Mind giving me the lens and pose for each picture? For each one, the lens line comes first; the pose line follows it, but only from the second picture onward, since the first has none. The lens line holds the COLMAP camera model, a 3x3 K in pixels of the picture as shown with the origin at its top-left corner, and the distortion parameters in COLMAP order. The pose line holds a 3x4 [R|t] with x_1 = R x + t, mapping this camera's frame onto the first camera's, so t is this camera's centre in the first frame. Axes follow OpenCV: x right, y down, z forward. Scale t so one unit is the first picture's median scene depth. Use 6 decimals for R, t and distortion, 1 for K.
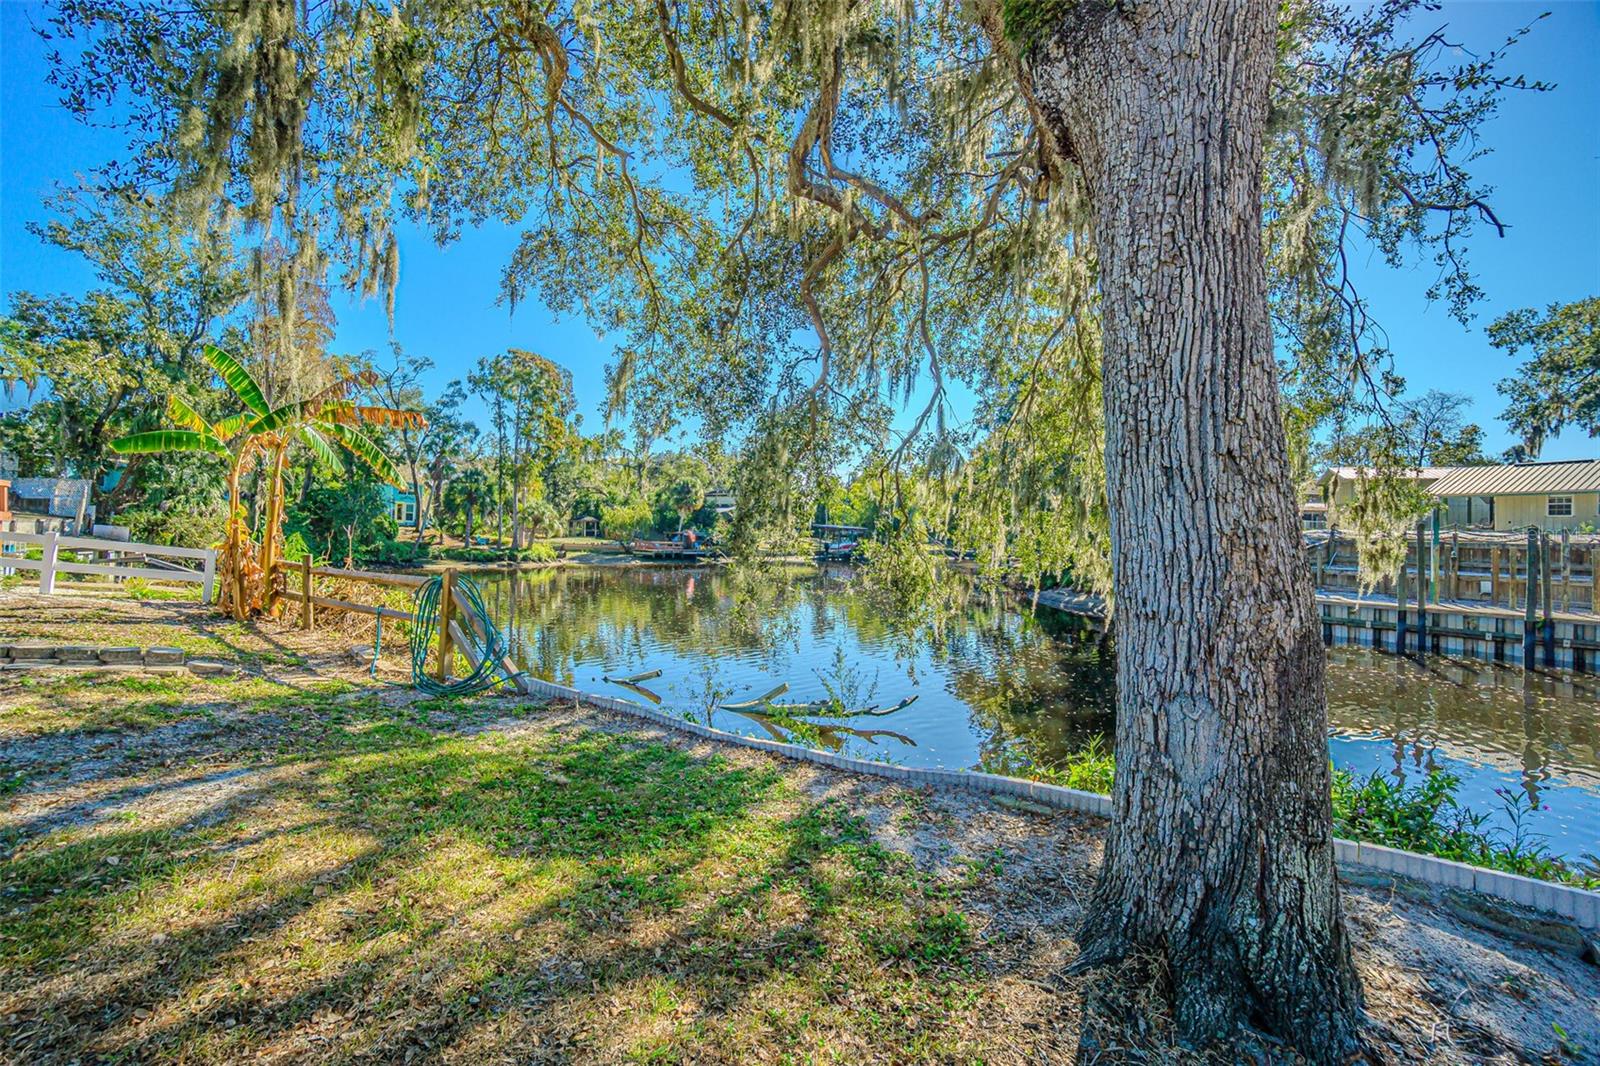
lens RADIAL K [[703.6, 0, 781.6], [0, 703.6, 528.6], [0, 0, 1]] dist [-0.047315, 0.012211]
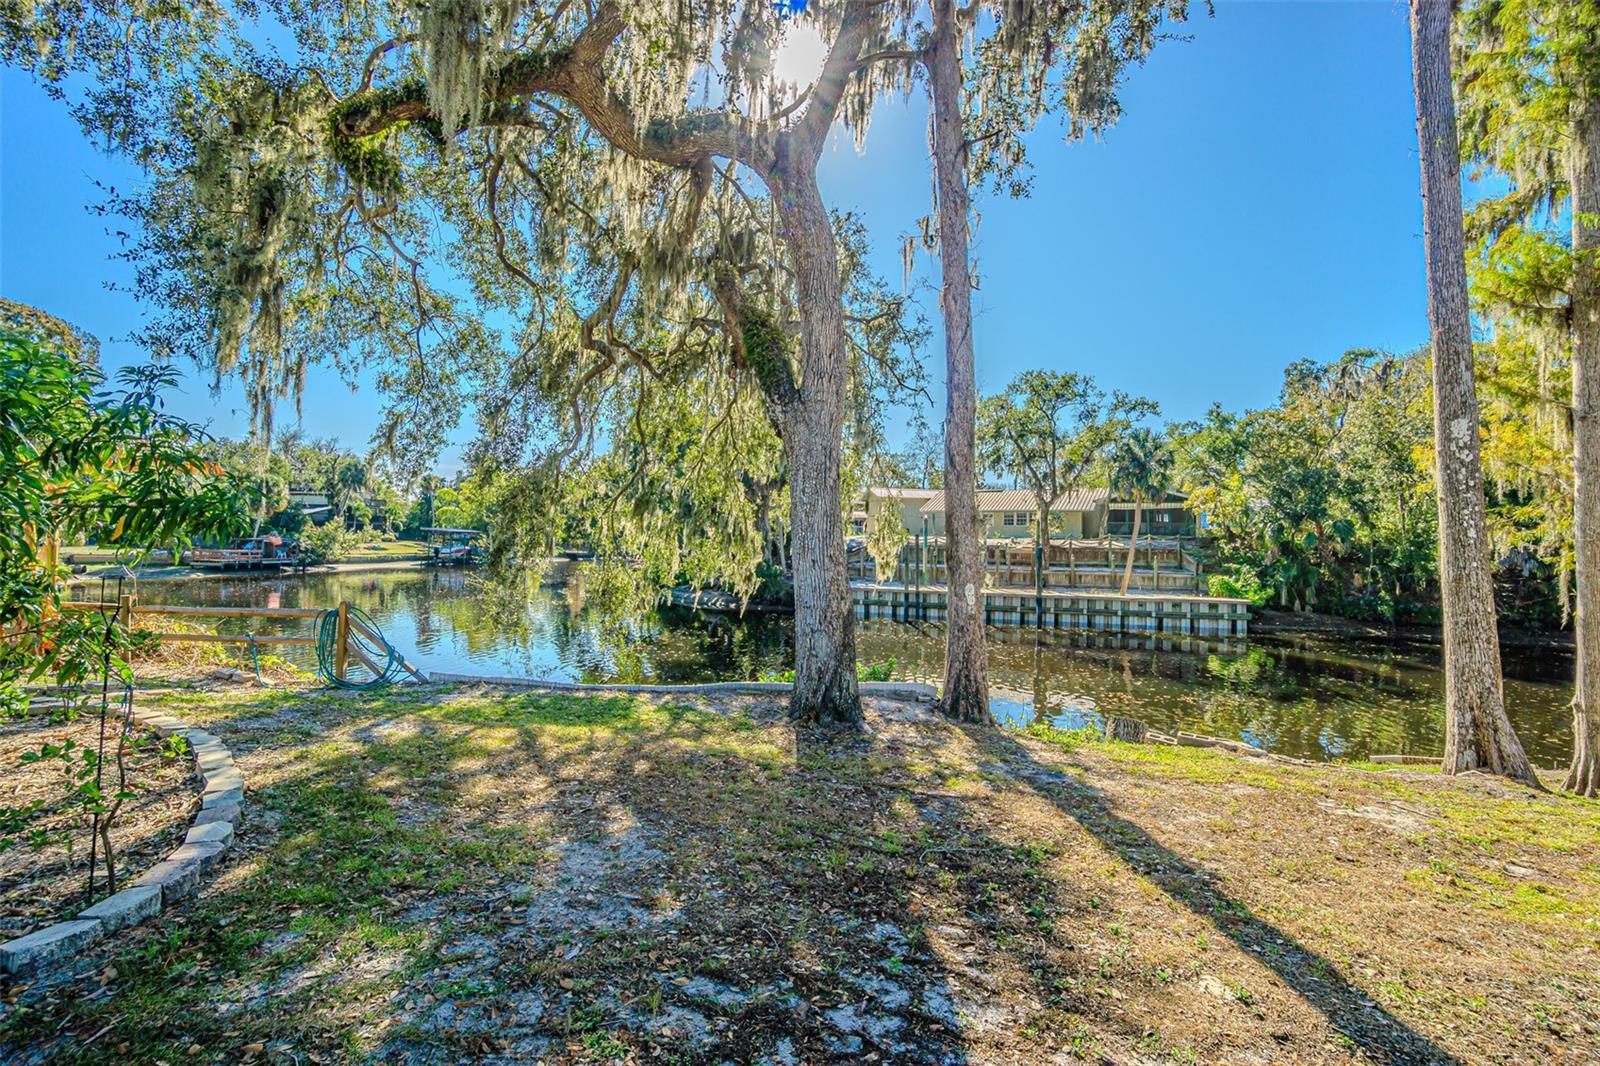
lens RADIAL K [[703.6, 0, 799.0], [0, 703.6, 525.1], [0, 0, 1]] dist [-0.047315, 0.012211]
pose [[0.840058, 0.001512, 0.542494, -1.168903], [0.000206, 0.999995, -0.003106, -0.220330], [-0.542496, 0.002721, 0.840054, -1.567890]]
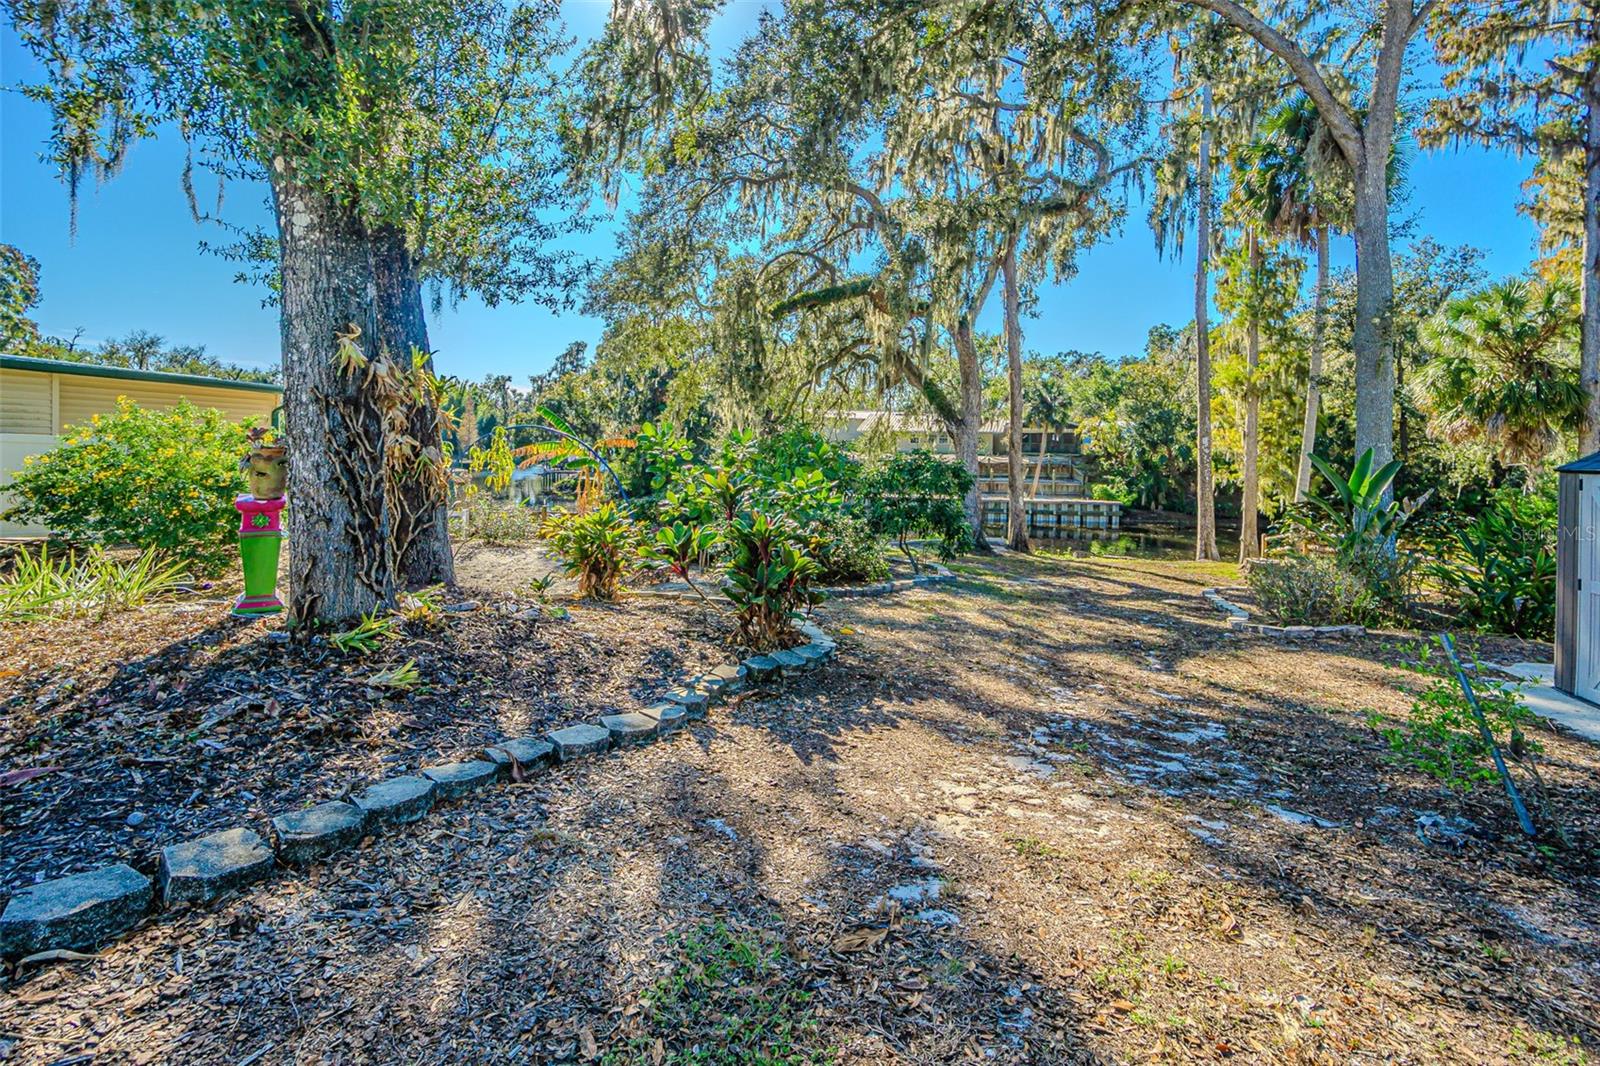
lens RADIAL K [[703.6, 0, 750.7], [0, 703.6, 466.0], [0, 0, 1]] dist [-0.047315, 0.012211]
pose [[0.784497, -0.030503, 0.619382, -6.383507], [0.001510, 0.998881, 0.047280, -0.714502], [-0.620131, -0.036156, 0.783665, -3.689881]]
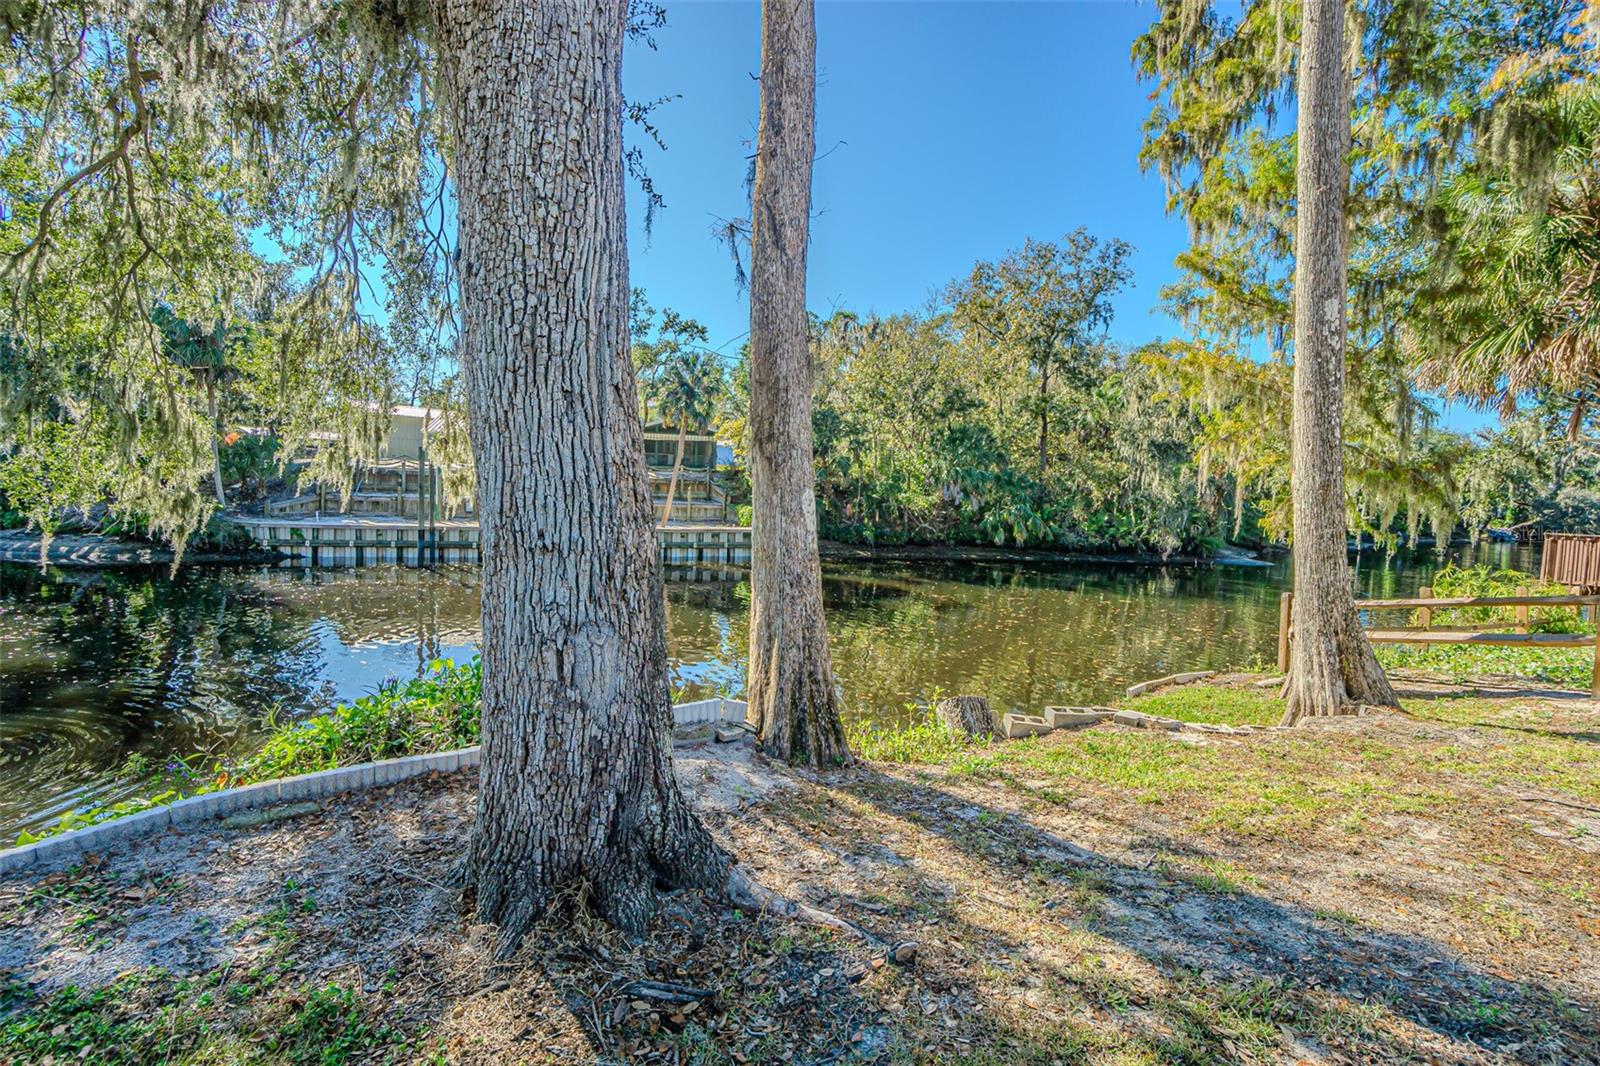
lens RADIAL K [[703.6, 0, 787.7], [0, 703.6, 526.5], [0, 0, 1]] dist [-0.047315, 0.012211]
pose [[0.305433, -0.064570, 0.950022, -0.260829], [-0.032662, 0.996401, 0.078223, 0.010779], [-0.951653, -0.054922, 0.302225, 0.389795]]
